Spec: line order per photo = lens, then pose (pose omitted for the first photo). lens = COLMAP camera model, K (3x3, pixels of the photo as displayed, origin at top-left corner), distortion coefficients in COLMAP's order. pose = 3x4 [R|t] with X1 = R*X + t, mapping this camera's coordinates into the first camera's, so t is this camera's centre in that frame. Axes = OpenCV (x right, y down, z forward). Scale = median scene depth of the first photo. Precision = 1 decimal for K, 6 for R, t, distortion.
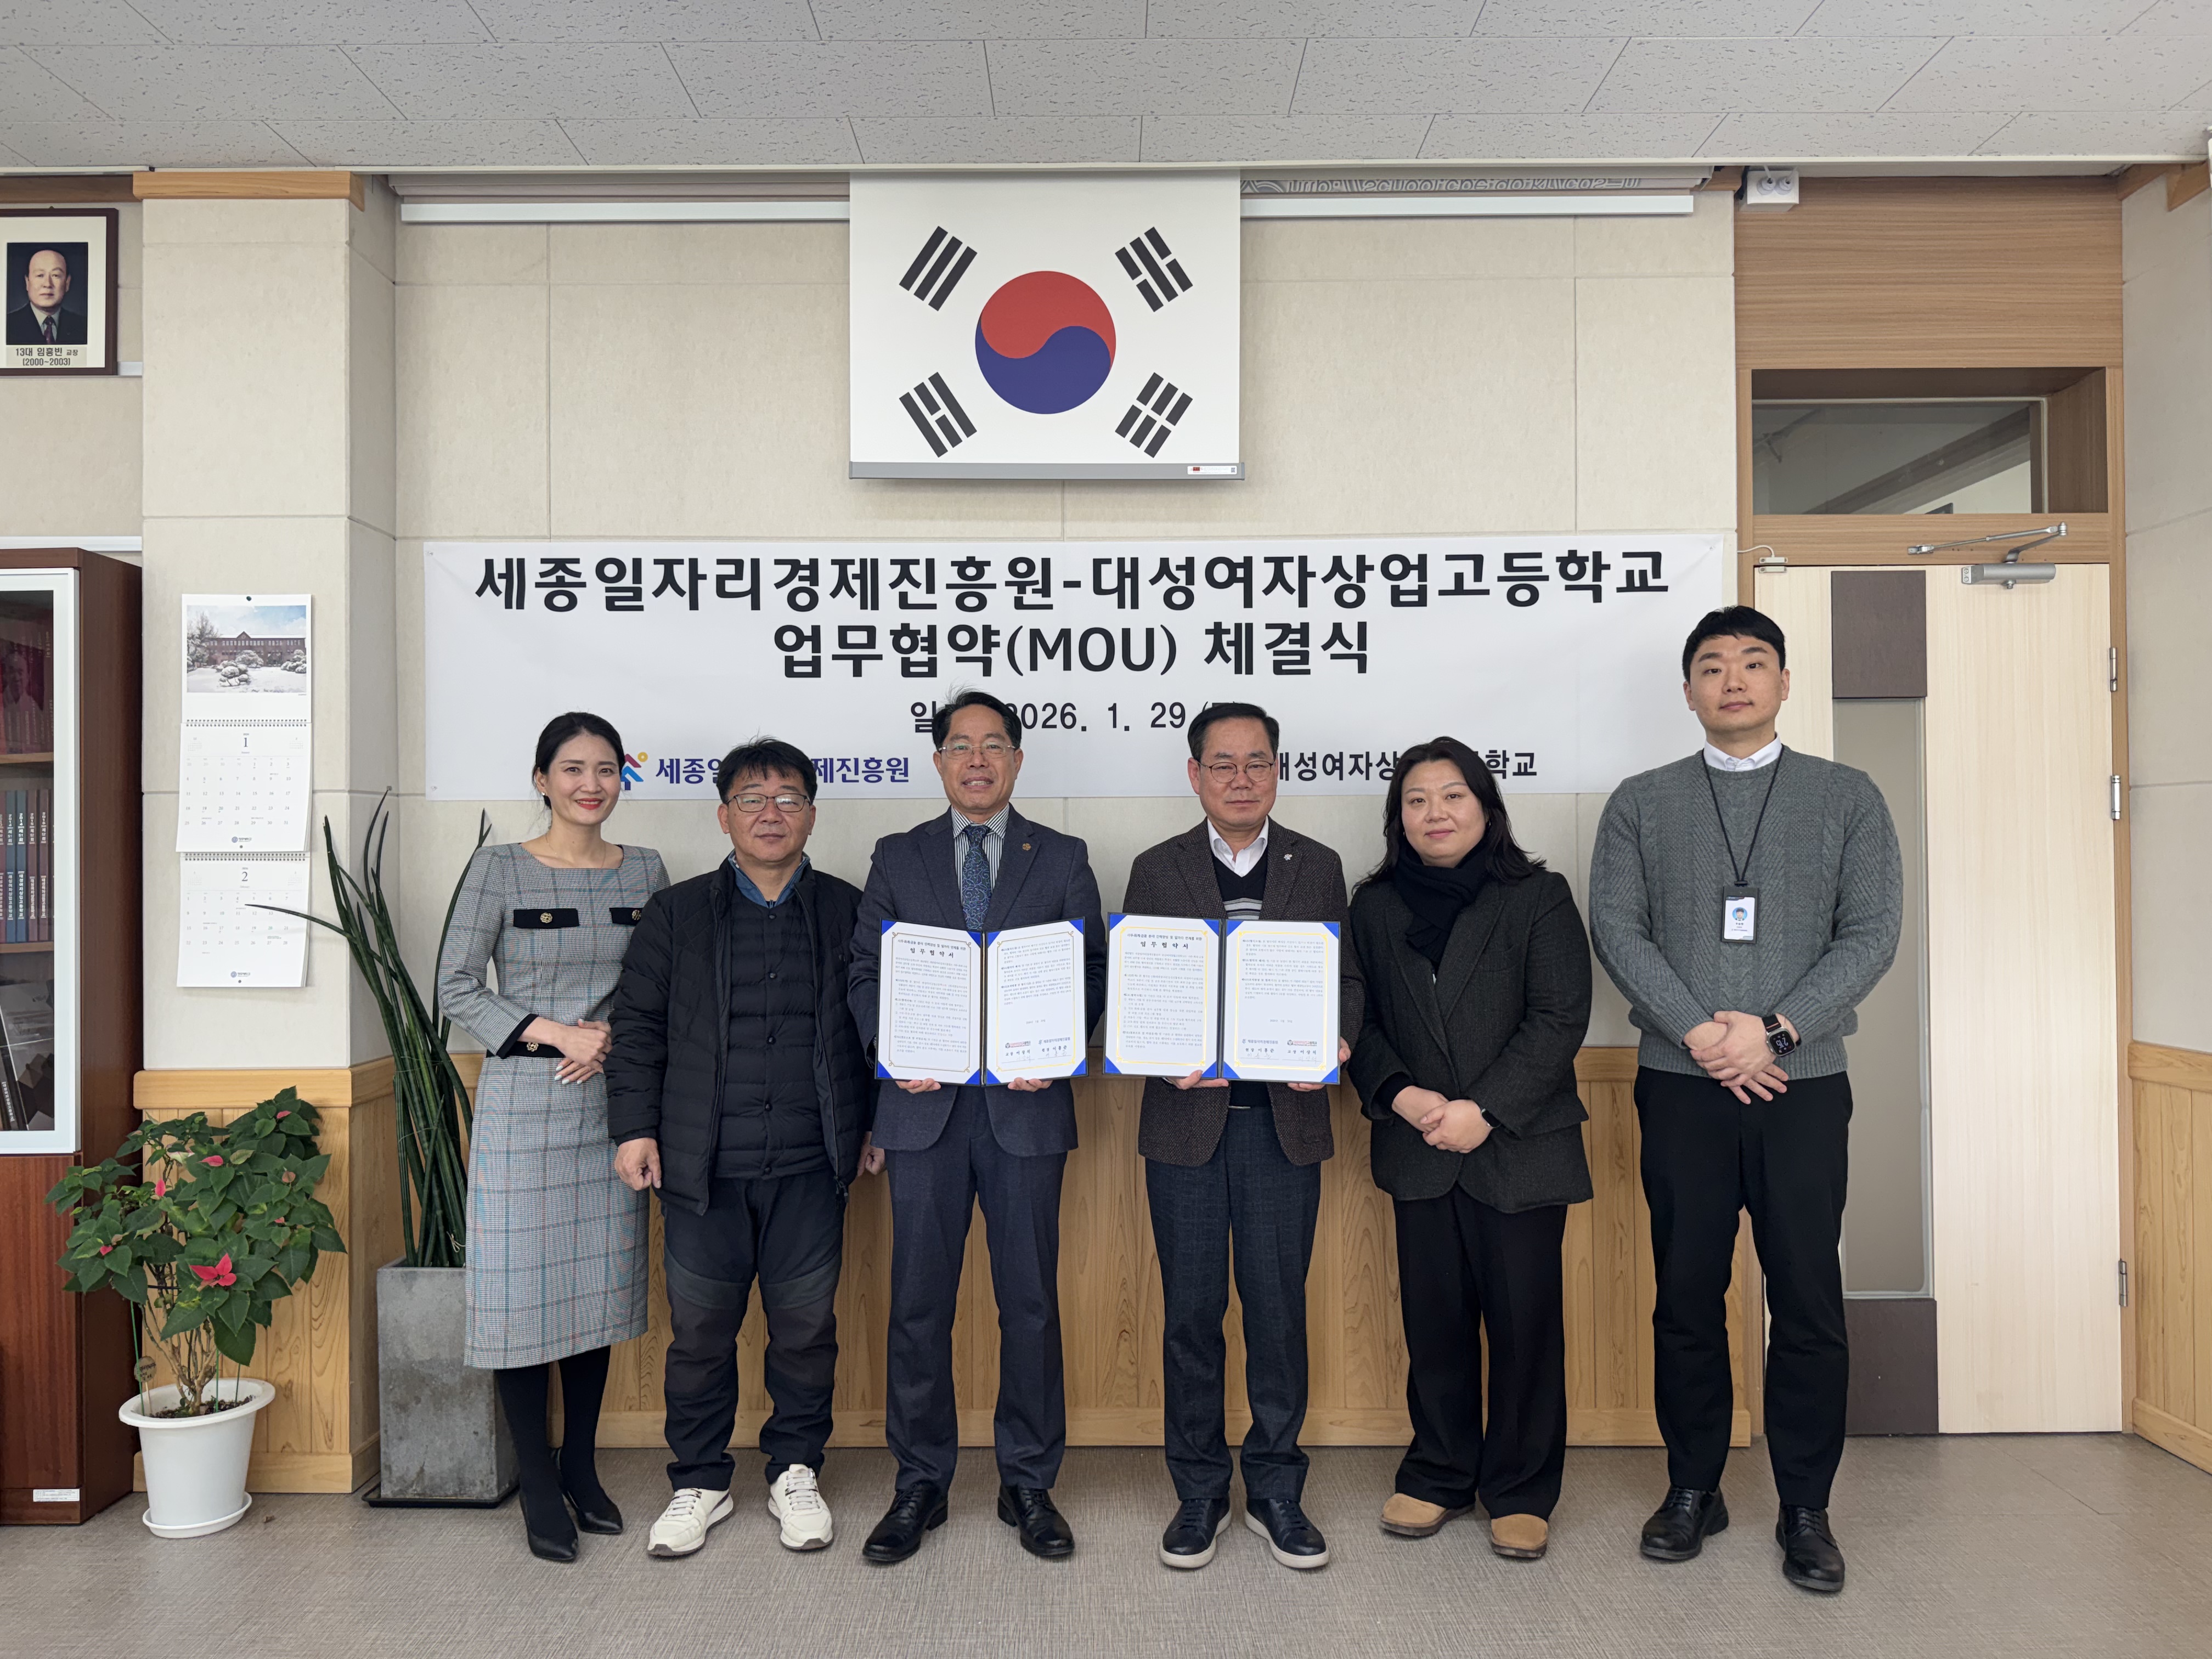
lens RADIAL K [[1560.1, 0, 1113.0], [0, 1560.1, 842.9], [0, 0, 1]] dist [0.060497, -0.053220]
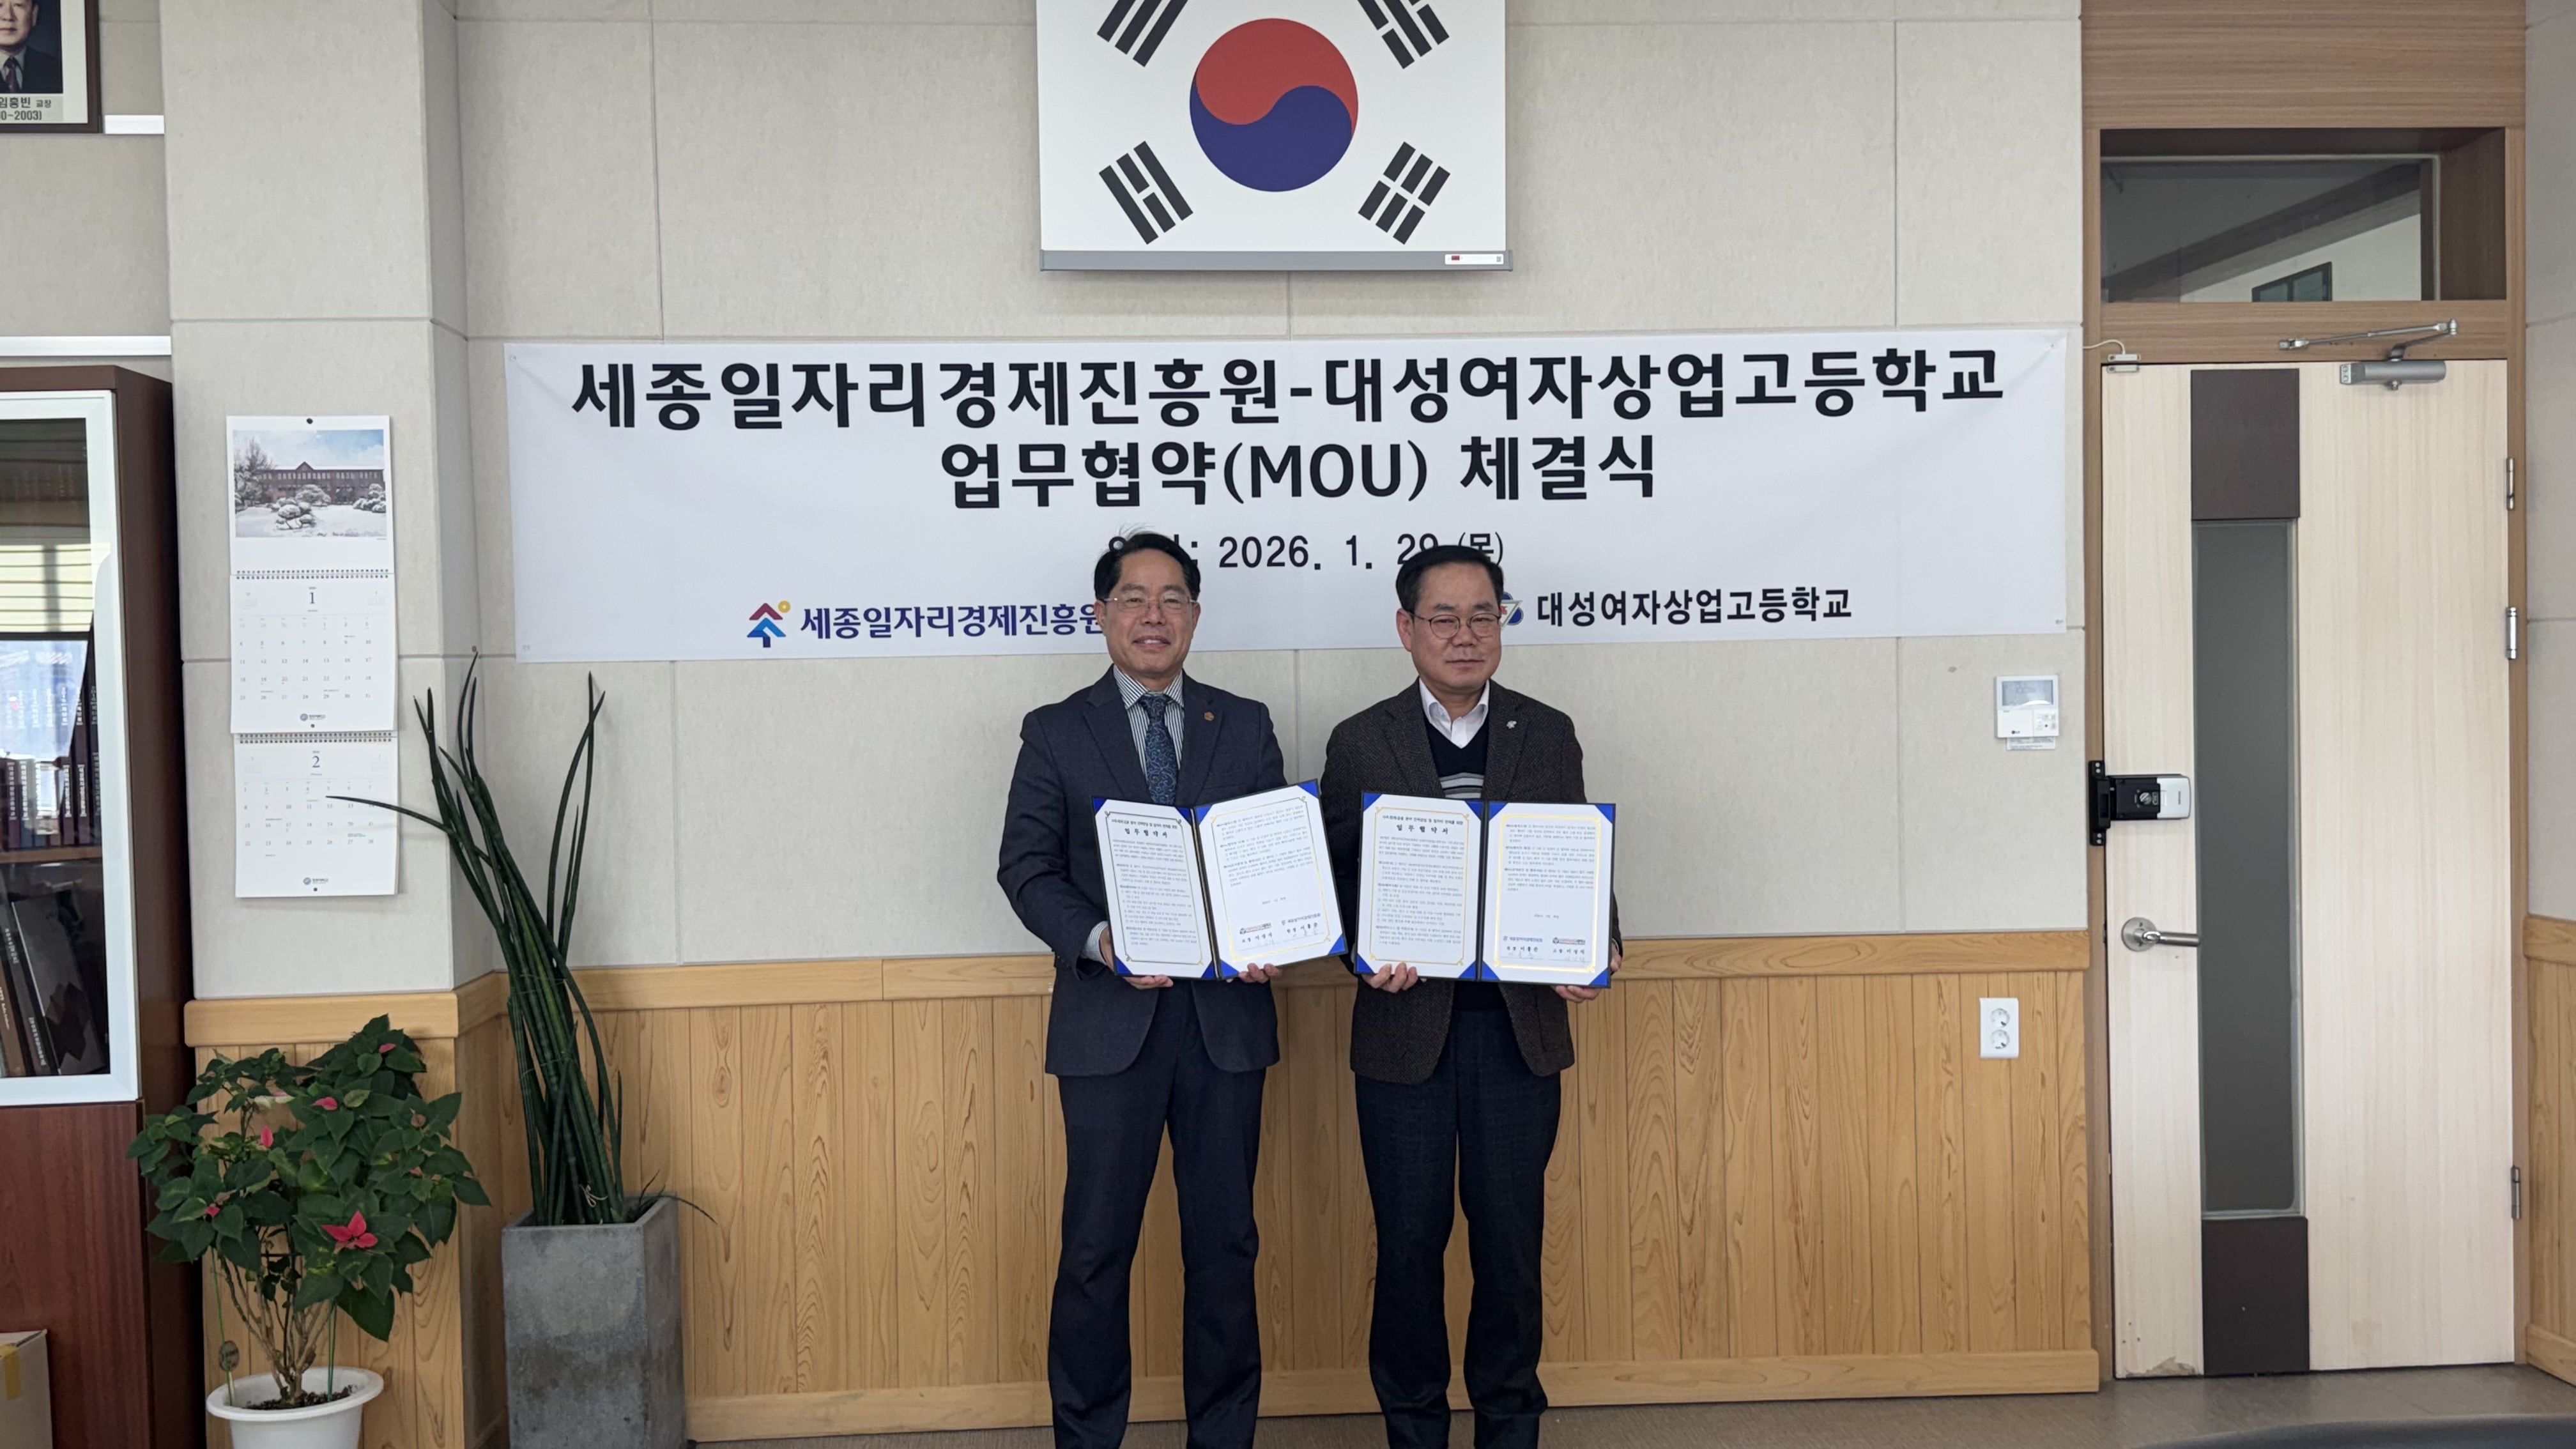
lens RADIAL K [[2328.2, 0, 1288.0], [0, 2328.2, 724.5], [0, 0, 1]] dist [0.068509, -0.018287]
pose [[0.997312, -0.014698, 0.071789, -0.124988], [0.012316, 0.999362, 0.033514, -0.030914], [-0.072236, -0.032540, 0.996857, -0.239461]]
